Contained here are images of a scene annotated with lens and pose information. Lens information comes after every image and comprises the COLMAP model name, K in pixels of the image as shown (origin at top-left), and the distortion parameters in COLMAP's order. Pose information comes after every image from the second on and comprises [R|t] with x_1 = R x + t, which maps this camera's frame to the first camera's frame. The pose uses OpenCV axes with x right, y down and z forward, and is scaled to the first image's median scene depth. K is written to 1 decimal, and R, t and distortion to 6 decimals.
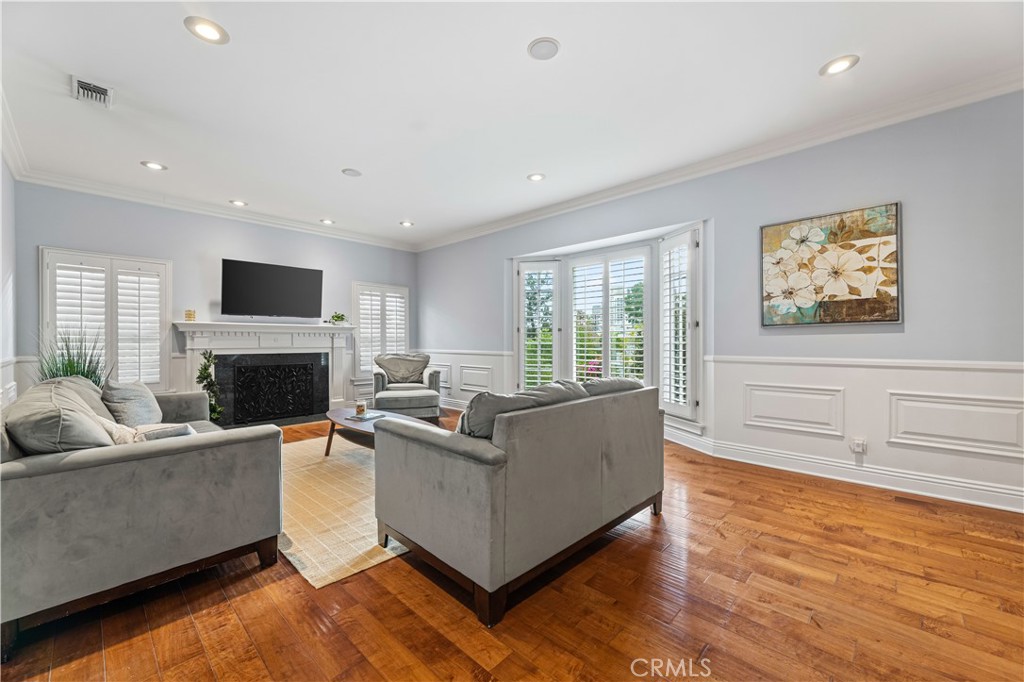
lens RADIAL K [[412.4, 0, 516.3], [0, 412.4, 341.0], [0, 0, 1]] dist [0.005821, -0.000405]
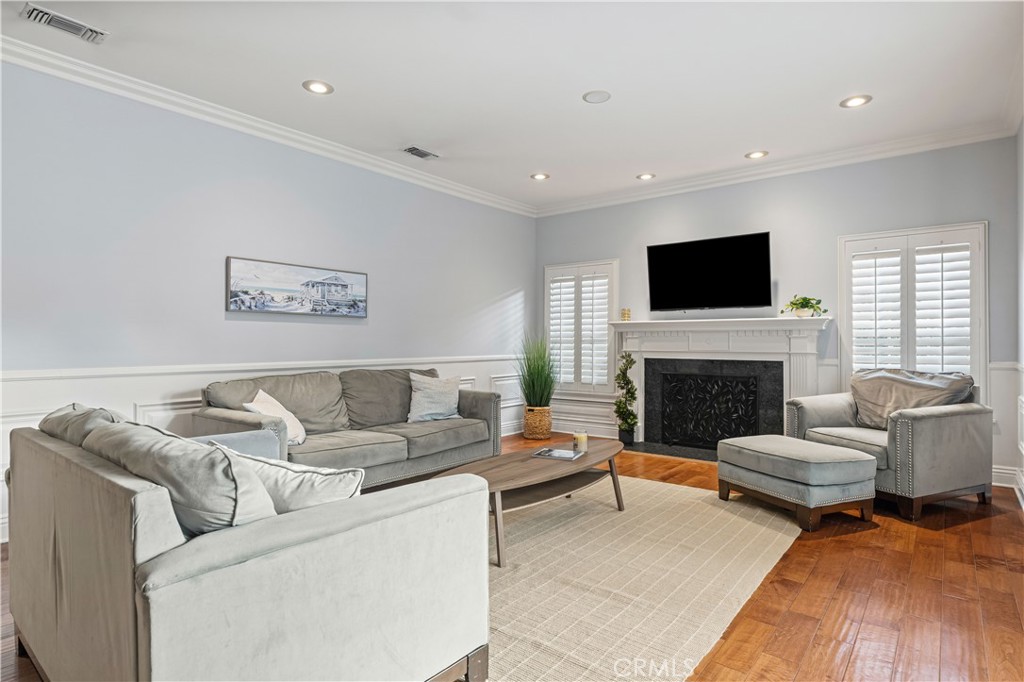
lens RADIAL K [[544.8, 0, 507.5], [0, 544.8, 340.1], [0, 0, 1]] dist [-0.005145, -0.000452]
pose [[0.082415, -0.001600, -0.996597, 0.350641], [0.000013, 0.999999, -0.001604, -0.002914], [0.996598, 0.000120, 0.082415, 0.559512]]
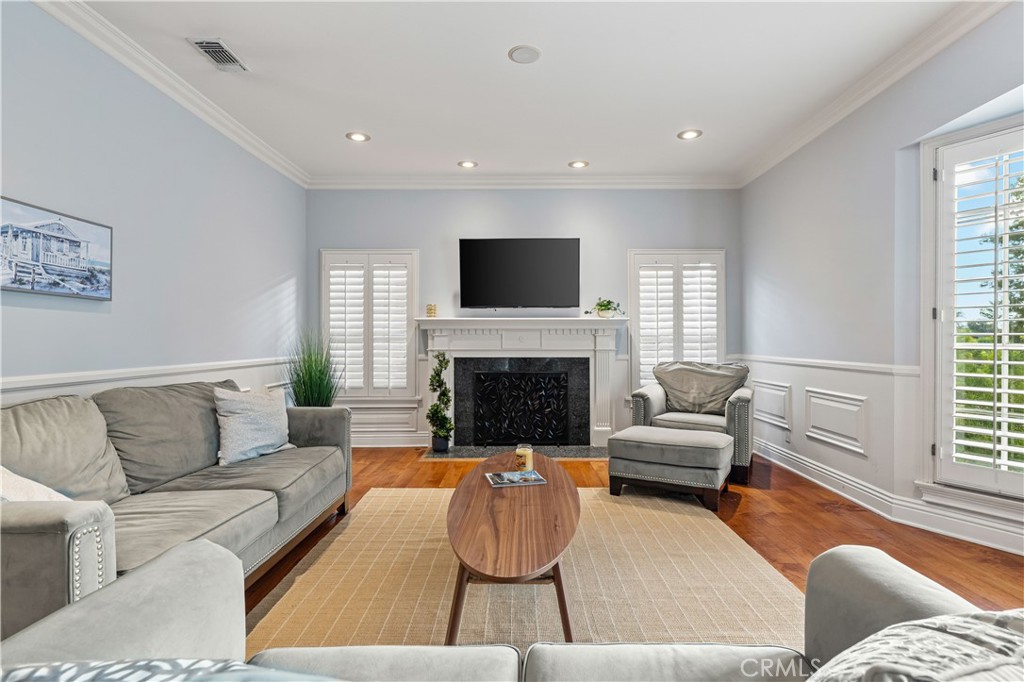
lens RADIAL K [[520.5, 0, 518.8], [0, 520.5, 340.2], [0, 0, 1]] dist [0.000382, 0.000886]
pose [[0.686977, 0.000149, -0.726680, 0.097623], [0.001220, 0.999998, 0.001358, -0.002316], [0.726679, -0.001819, 0.686975, 0.348152]]
